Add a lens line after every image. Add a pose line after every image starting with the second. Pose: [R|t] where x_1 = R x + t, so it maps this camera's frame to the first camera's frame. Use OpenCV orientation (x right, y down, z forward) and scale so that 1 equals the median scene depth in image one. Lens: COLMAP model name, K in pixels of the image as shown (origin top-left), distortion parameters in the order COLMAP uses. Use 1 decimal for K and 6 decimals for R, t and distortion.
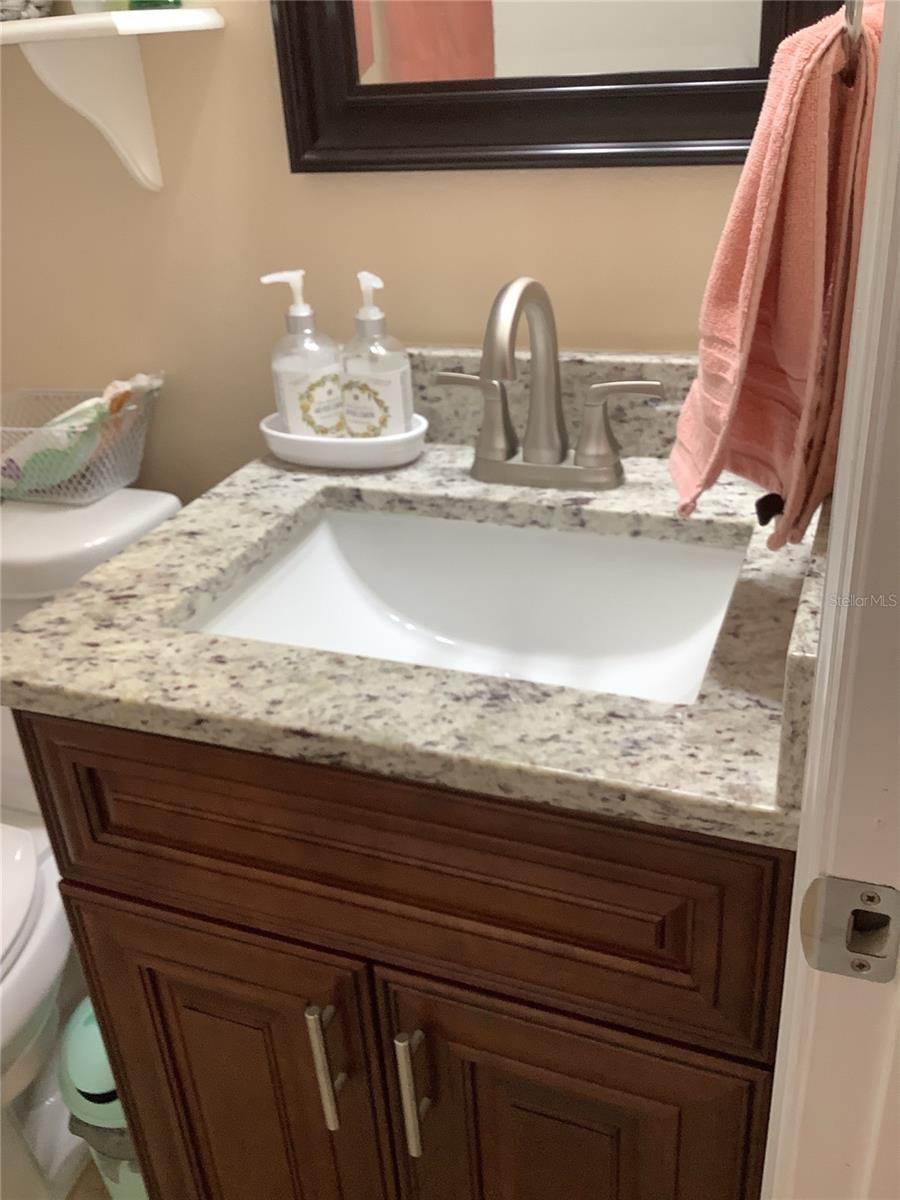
lens RADIAL K [[1089.3, 0, 454.4], [0, 1089.3, 598.5], [0, 0, 1]] dist [0.120352, -0.239127]
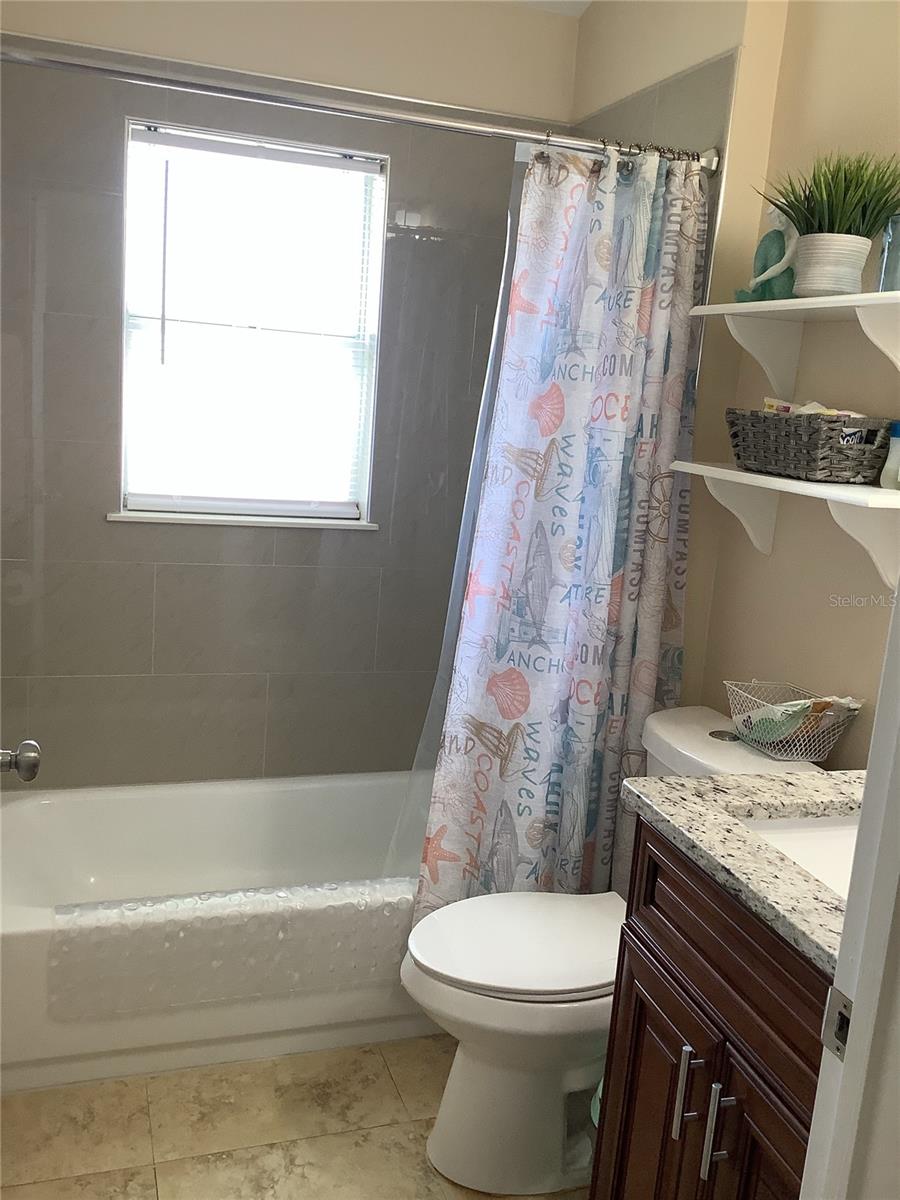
lens RADIAL K [[1089.3, 0, 454.4], [0, 1089.3, 598.5], [0, 0, 1]] dist [0.120352, -0.239127]
pose [[0.611446, 0.257280, -0.748292, 0.709256], [-0.462510, 0.883507, -0.074157, 0.057496], [0.642042, 0.391435, 0.659212, -0.580992]]
